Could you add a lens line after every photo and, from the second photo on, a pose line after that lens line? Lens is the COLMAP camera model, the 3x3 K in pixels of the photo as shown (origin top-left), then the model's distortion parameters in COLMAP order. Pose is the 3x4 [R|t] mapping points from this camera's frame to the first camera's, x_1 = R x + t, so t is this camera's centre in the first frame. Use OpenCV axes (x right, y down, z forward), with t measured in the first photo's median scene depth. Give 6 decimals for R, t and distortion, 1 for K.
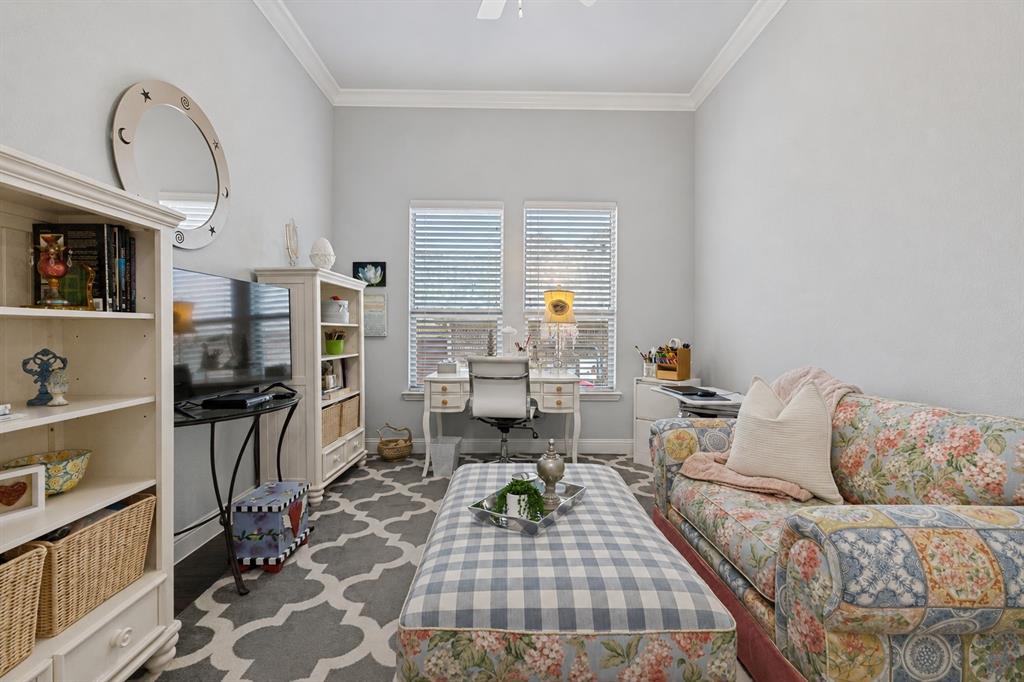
lens RADIAL K [[440.6, 0, 509.2], [0, 440.6, 338.6], [0, 0, 1]] dist [-0.001609, 0.000689]
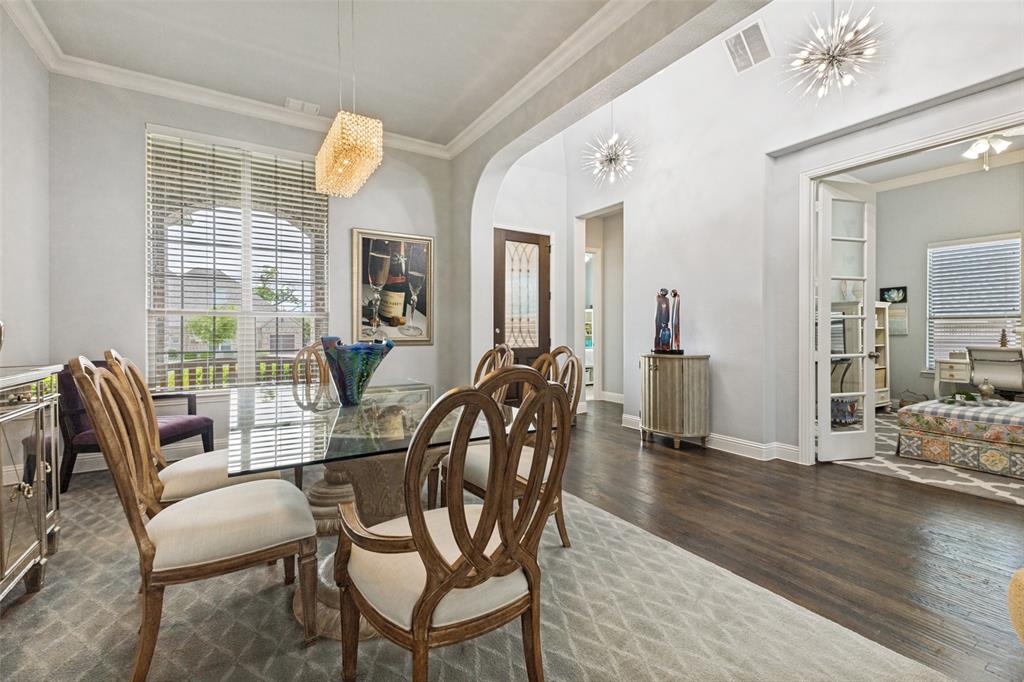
lens RADIAL K [[440.6, 0, 509.1], [0, 440.6, 335.9], [0, 0, 1]] dist [-0.001609, 0.000689]
pose [[0.511387, -0.000472, -0.859350, 0.398483], [-0.003910, 0.999988, -0.002876, 0.009458], [0.859342, 0.004830, 0.511379, -1.178195]]
